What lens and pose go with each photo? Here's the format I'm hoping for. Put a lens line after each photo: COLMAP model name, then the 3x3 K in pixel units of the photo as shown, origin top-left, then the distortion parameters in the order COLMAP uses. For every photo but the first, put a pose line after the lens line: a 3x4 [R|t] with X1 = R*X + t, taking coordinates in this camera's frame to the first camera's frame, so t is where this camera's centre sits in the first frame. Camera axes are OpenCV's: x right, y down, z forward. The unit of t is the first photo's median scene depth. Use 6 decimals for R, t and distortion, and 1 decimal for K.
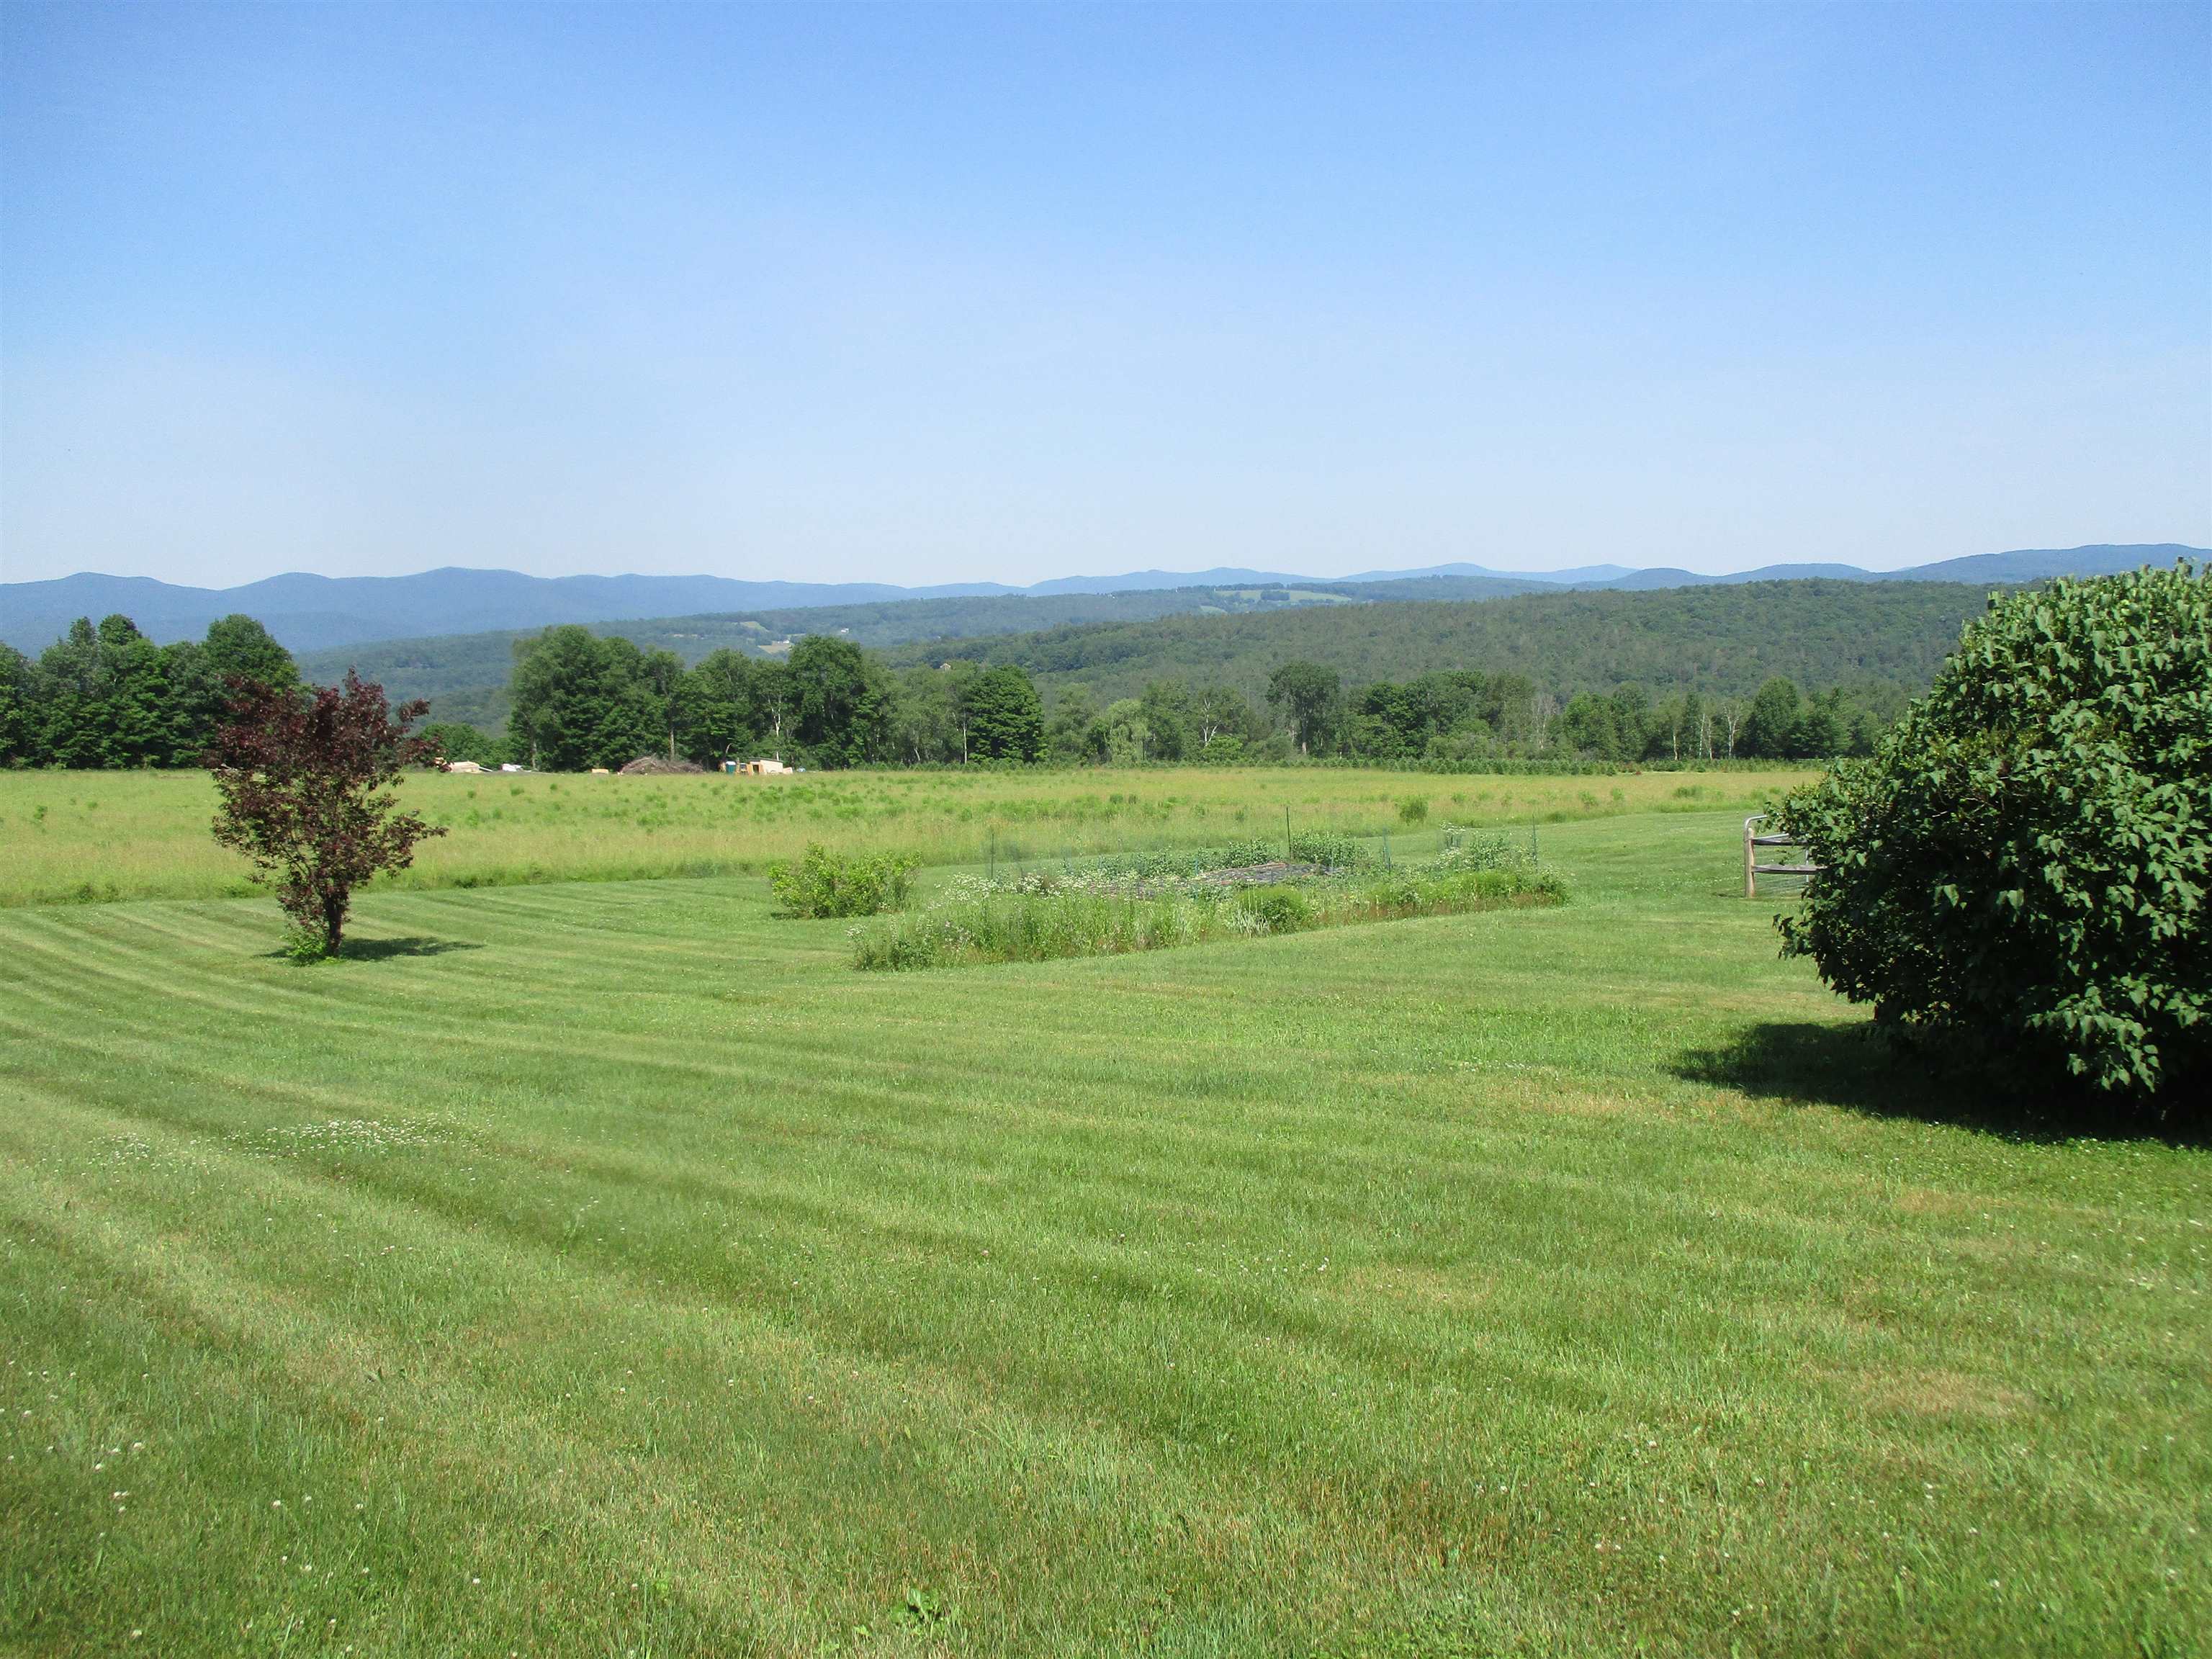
lens RADIAL K [[1823.6, 0, 1125.6], [0, 1823.6, 828.4], [0, 0, 1]] dist [-0.030937, 0.030094]
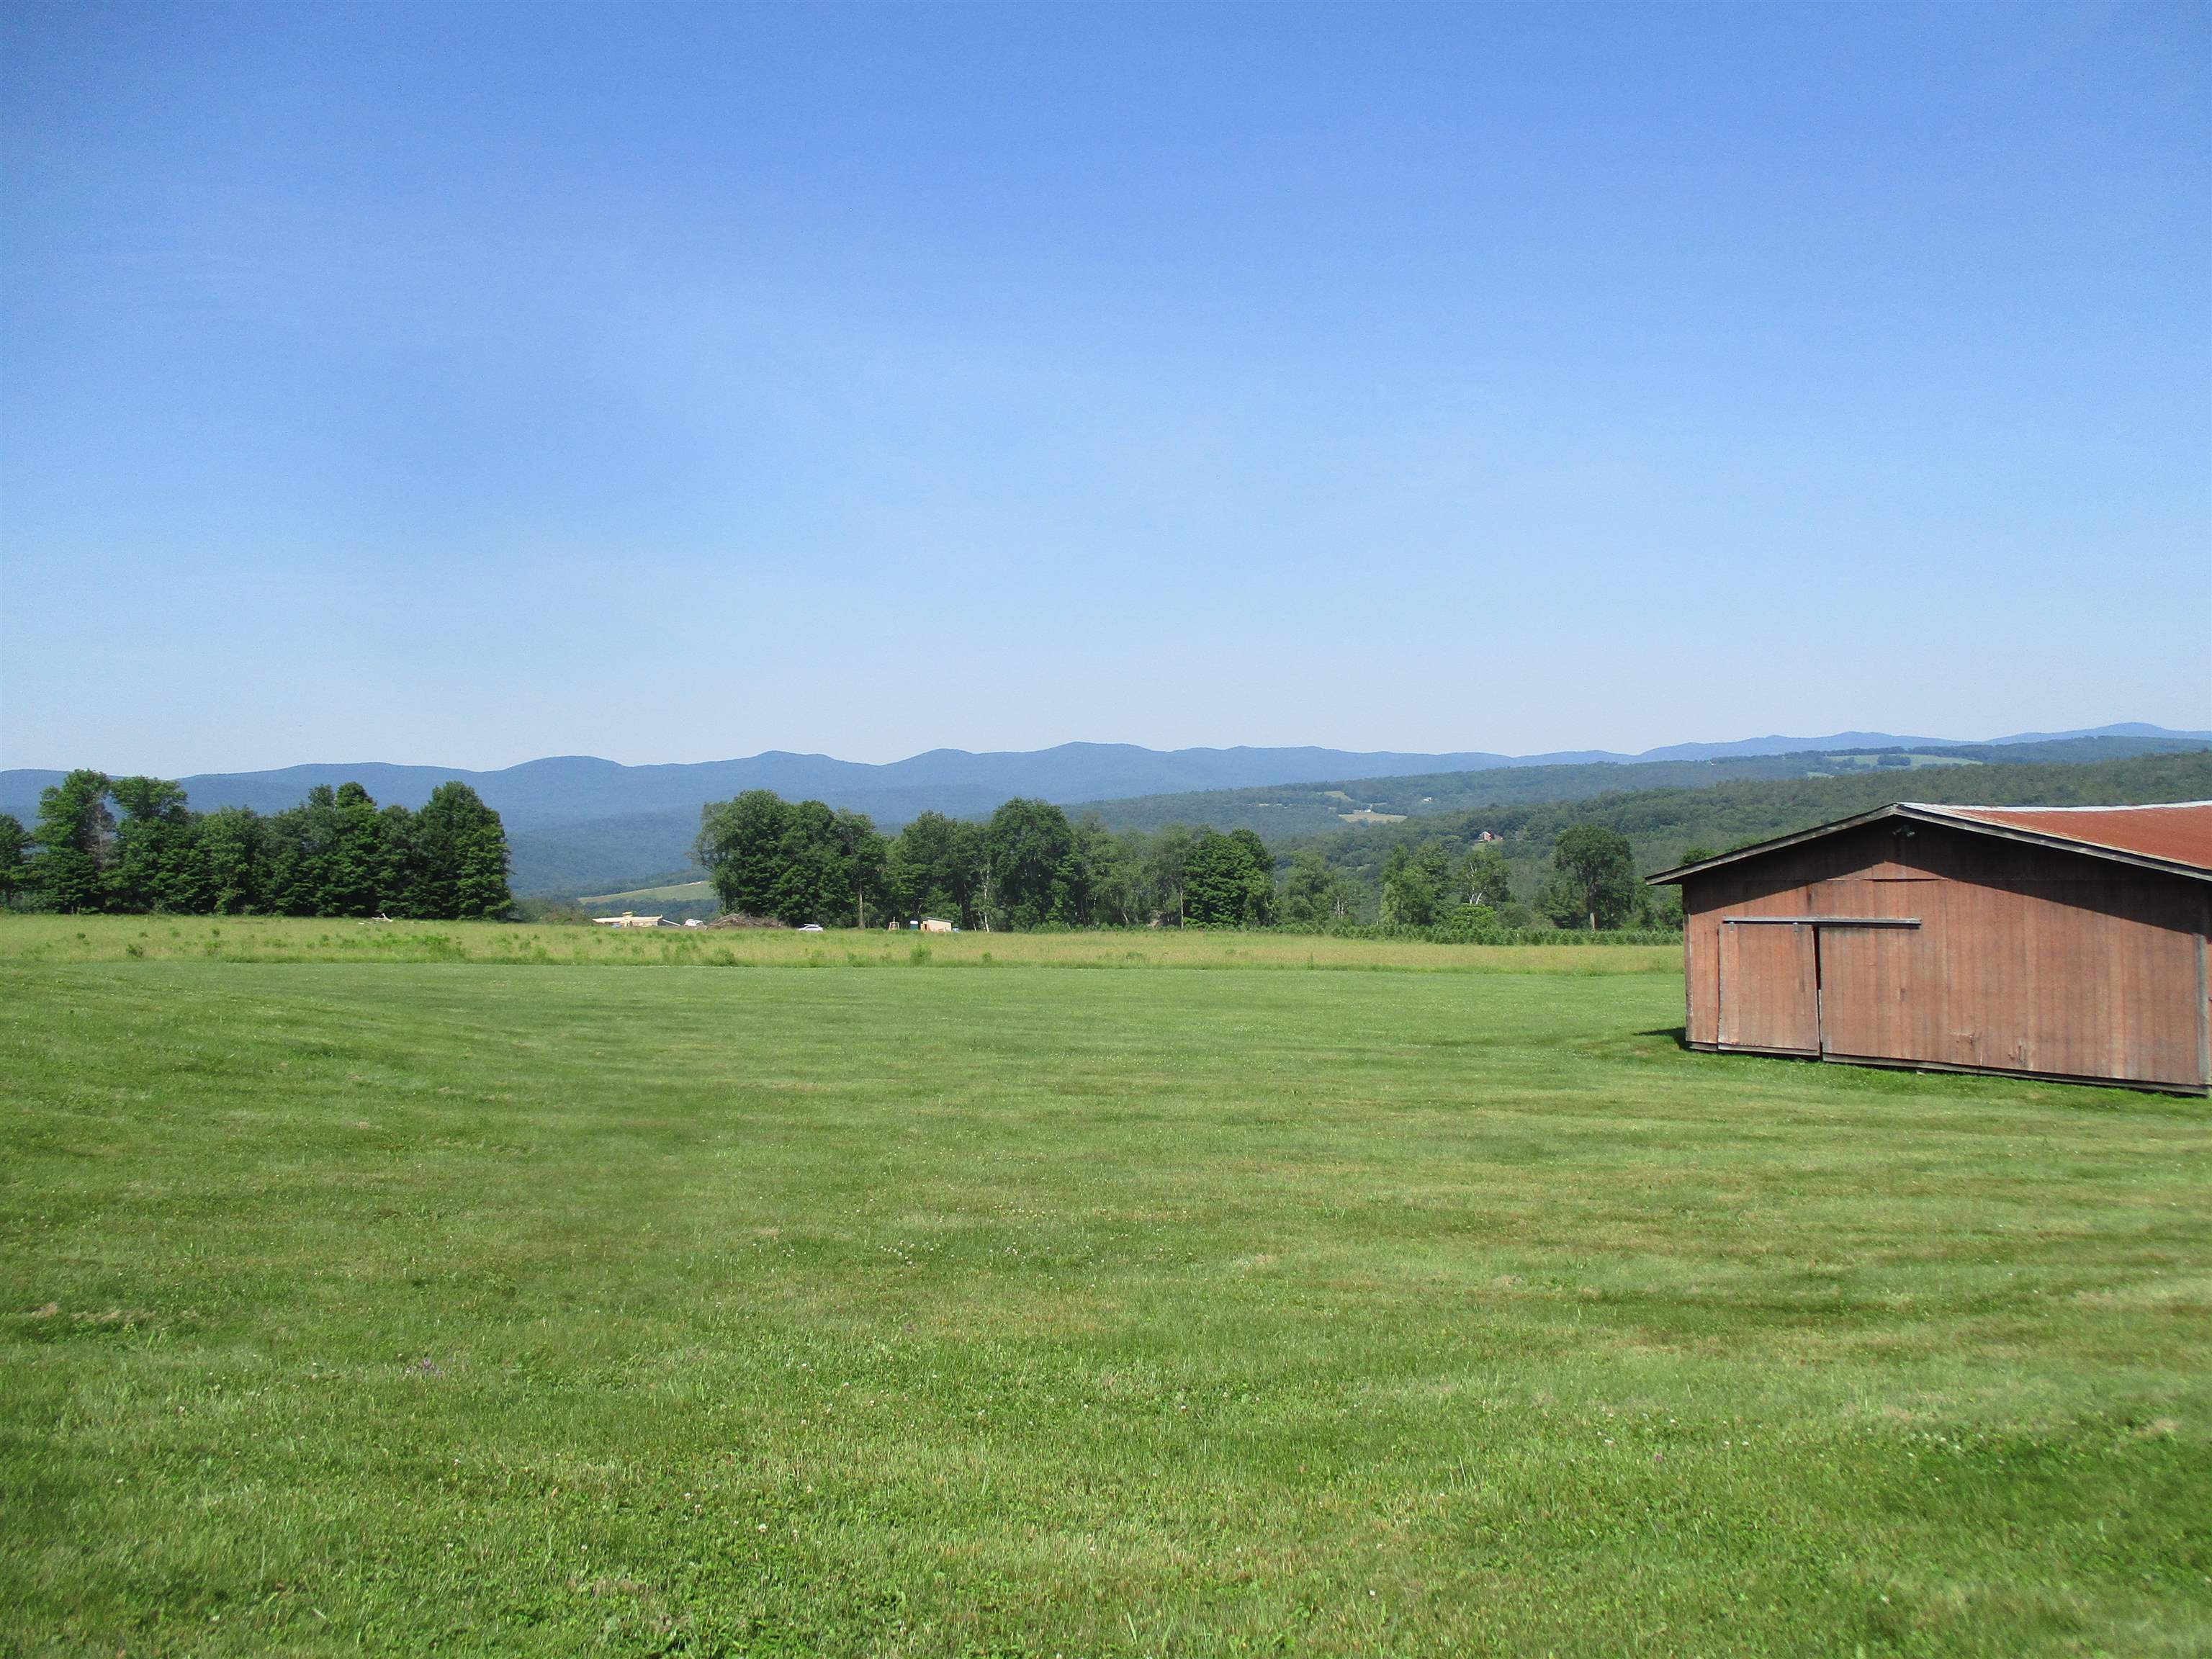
lens RADIAL K [[1823.6, 0, 1150.4], [0, 1823.6, 847.7], [0, 0, 1]] dist [-0.030937, 0.030094]
pose [[0.948558, 0.003206, -0.316587, 0.200884], [-0.029129, 0.996591, -0.077185, -0.001901], [0.315260, 0.082436, 0.945418, 0.053753]]
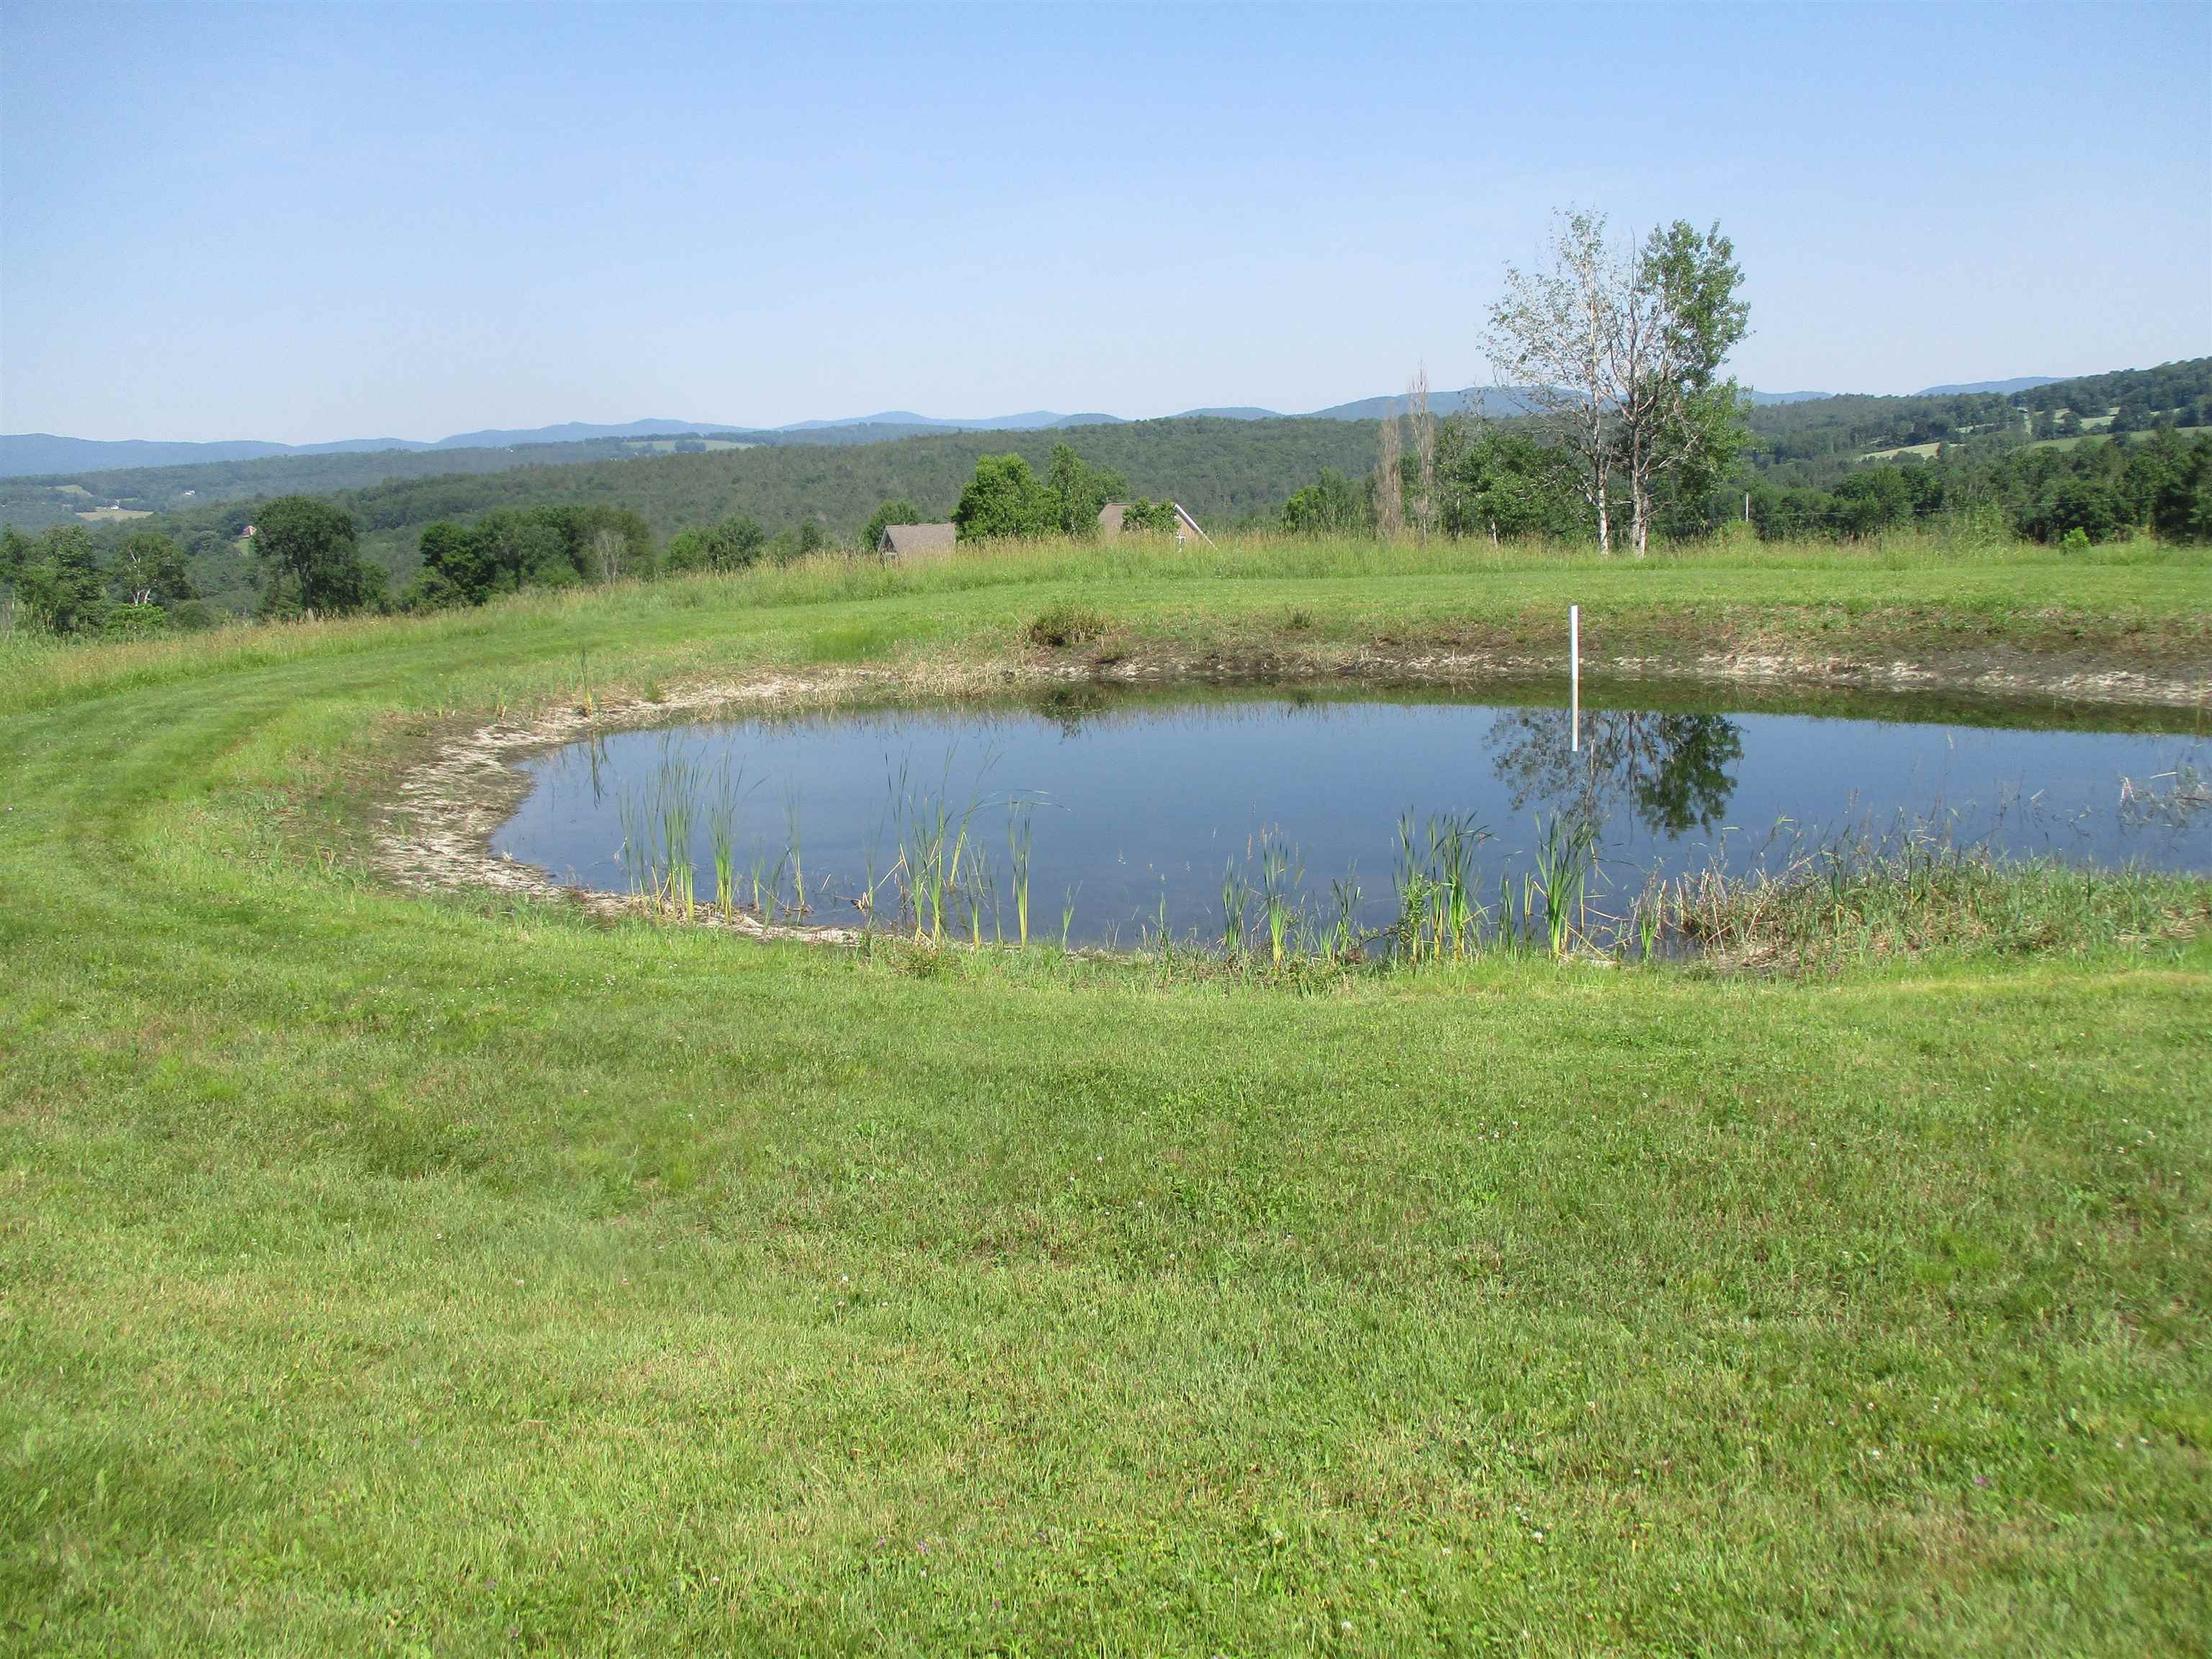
lens RADIAL K [[1823.6, 0, 1119.4], [0, 1823.6, 807.6], [0, 0, 1]] dist [-0.030937, 0.030094]
pose [[0.957471, -0.069160, 0.280118, 0.227123], [0.049784, 0.995886, 0.075715, -0.005928], [-0.284202, -0.058550, 0.956975, 0.214861]]
